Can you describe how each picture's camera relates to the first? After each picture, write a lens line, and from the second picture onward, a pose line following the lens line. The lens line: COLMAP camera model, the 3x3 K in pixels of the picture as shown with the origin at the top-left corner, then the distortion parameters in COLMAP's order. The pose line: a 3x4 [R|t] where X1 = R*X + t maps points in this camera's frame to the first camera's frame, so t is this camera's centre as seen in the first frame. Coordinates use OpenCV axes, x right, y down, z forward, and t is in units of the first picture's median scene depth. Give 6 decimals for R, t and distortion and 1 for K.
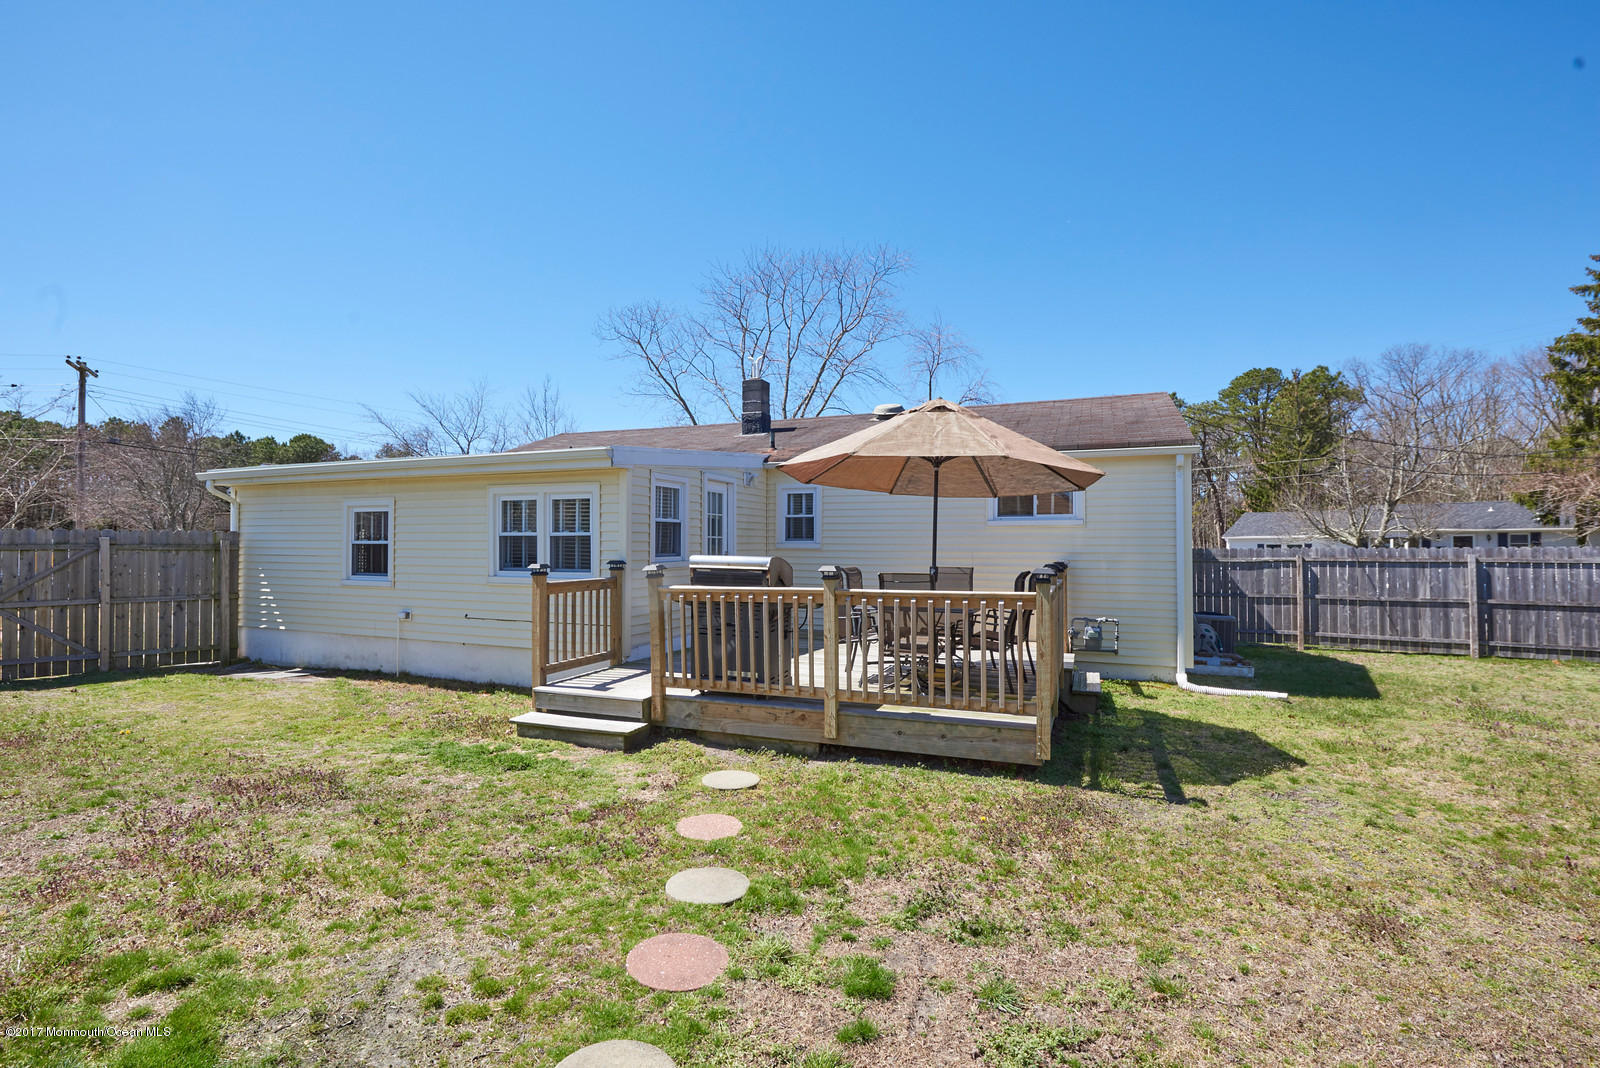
lens RADIAL K [[720.2, 0, 805.5], [0, 720.2, 541.7], [0, 0, 1]] dist [-0.001928, 0.000221]
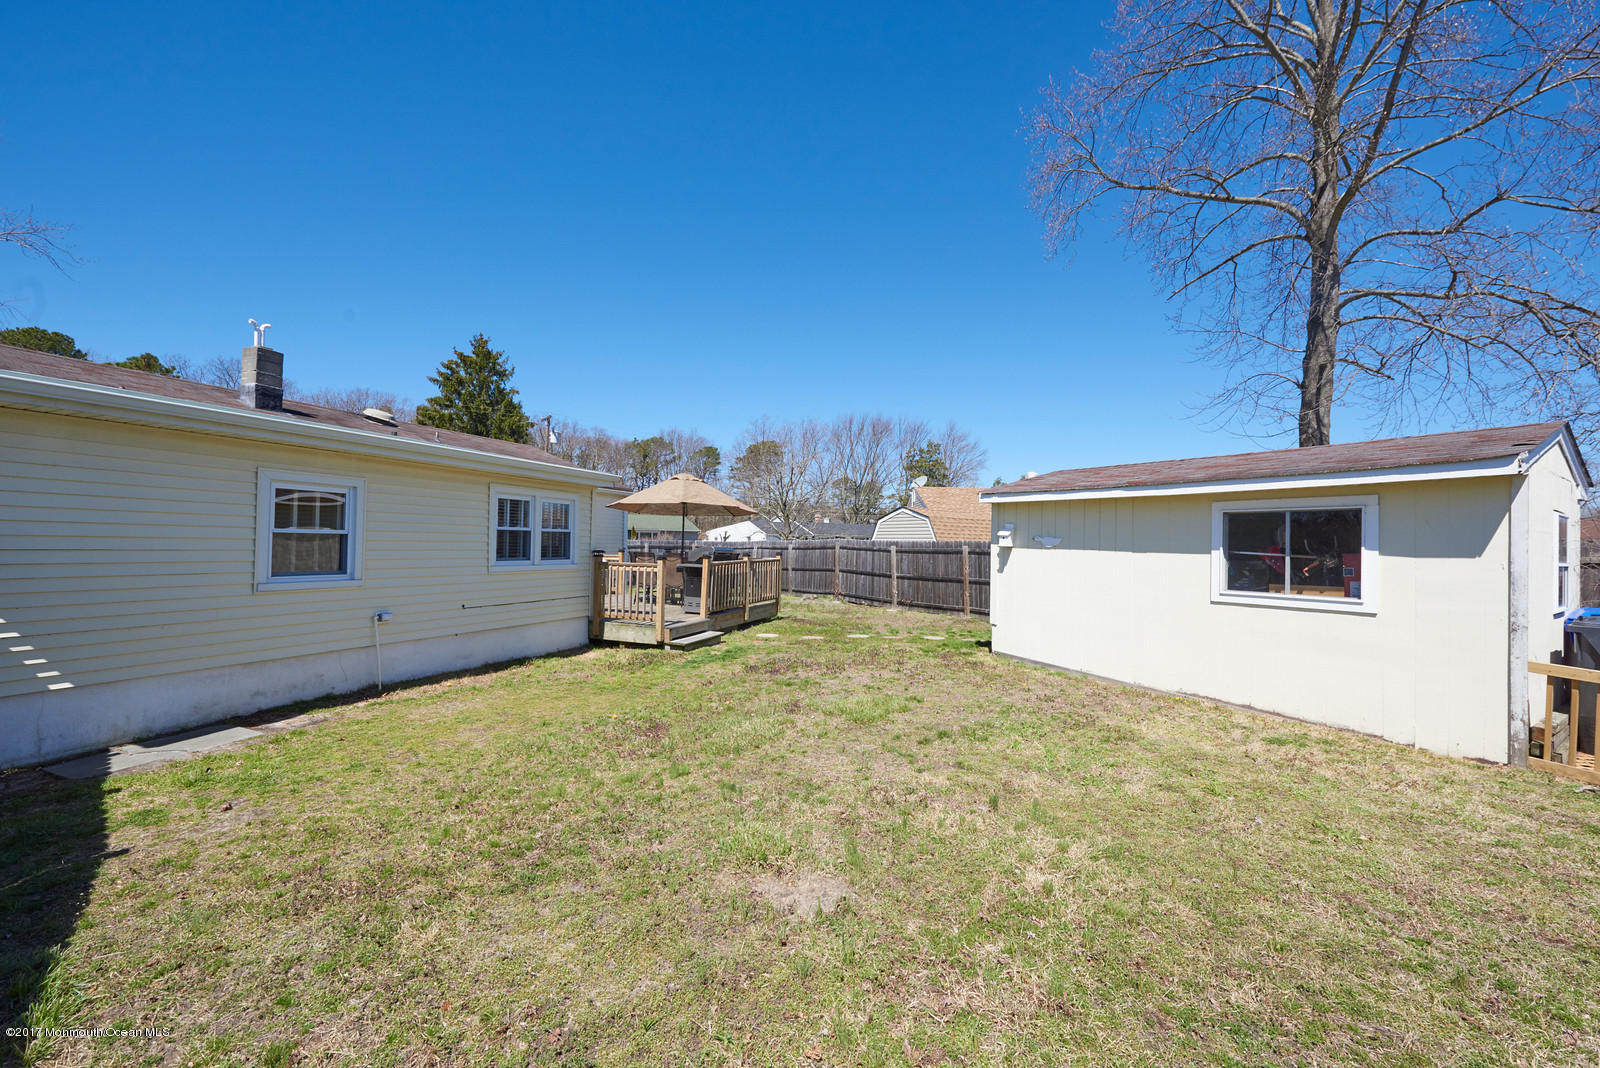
lens RADIAL K [[640.2, 0, 804.0], [0, 640.2, 529.3], [0, 0, 1]] dist [0.001894, -0.000396]
pose [[-0.013993, 0.020873, 0.999684, -1.305078], [-0.026158, 0.999432, -0.021234, -0.000011], [-0.999560, -0.026447, -0.013439, 0.496570]]
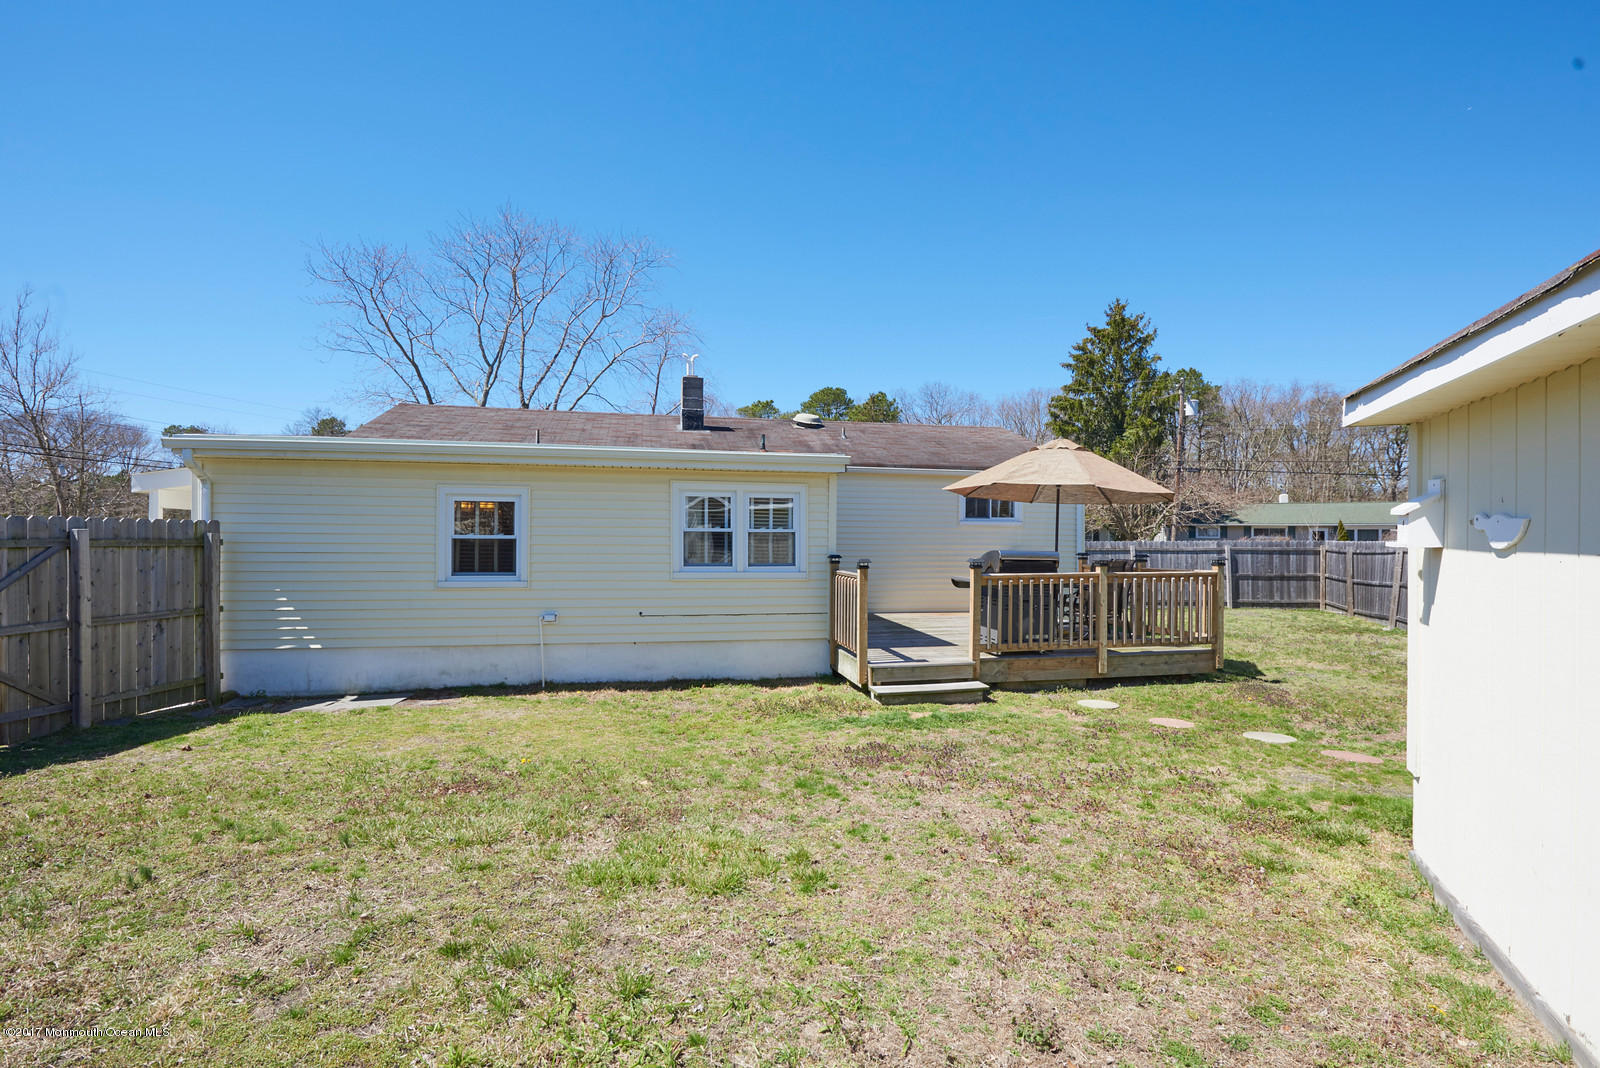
lens RADIAL K [[745.3, 0, 792.4], [0, 745.3, 528.2], [0, 0, 1]] dist [-0.007455, -0.000146]
pose [[0.830966, 0.008419, 0.556259, -0.804783], [-0.006954, 0.999965, -0.004747, -0.007775], [-0.556280, 0.000076, 0.830995, 0.052924]]
